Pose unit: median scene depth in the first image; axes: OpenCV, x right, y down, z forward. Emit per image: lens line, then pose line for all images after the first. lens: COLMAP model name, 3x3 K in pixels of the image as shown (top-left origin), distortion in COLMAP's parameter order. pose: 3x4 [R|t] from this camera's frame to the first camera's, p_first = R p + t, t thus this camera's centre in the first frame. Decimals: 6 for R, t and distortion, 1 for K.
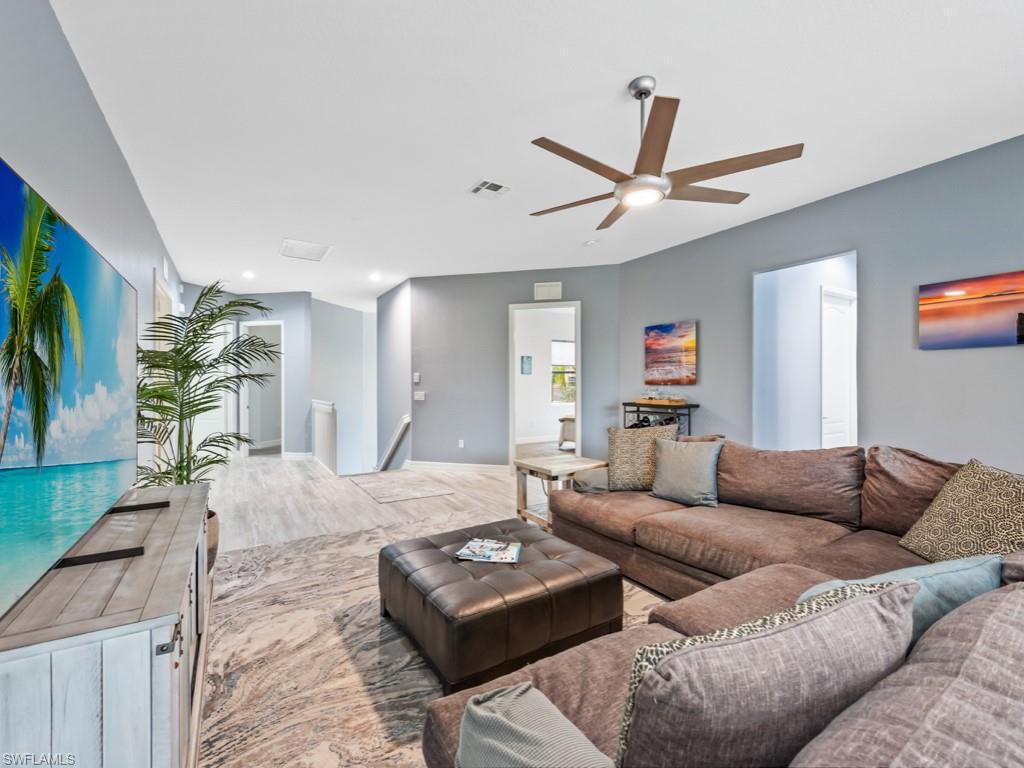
lens RADIAL K [[453.6, 0, 510.9], [0, 453.6, 387.1], [0, 0, 1]] dist [0.001594, 0.000266]
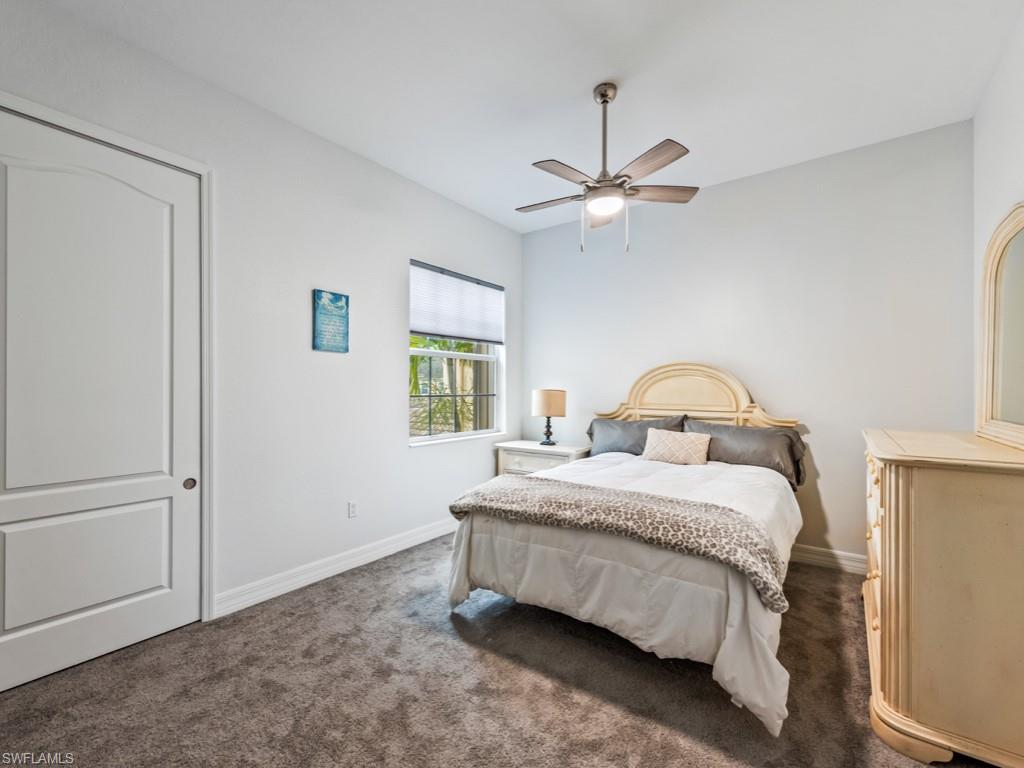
lens RADIAL K [[453.6, 0, 512.1], [0, 453.6, 387.5], [0, 0, 1]] dist [0.001594, 0.000266]
pose [[0.926994, 0.006999, 0.375011, 0.033180], [-0.005662, 0.999973, -0.004667, -0.003034], [-0.375033, 0.002203, 0.927009, 0.672707]]
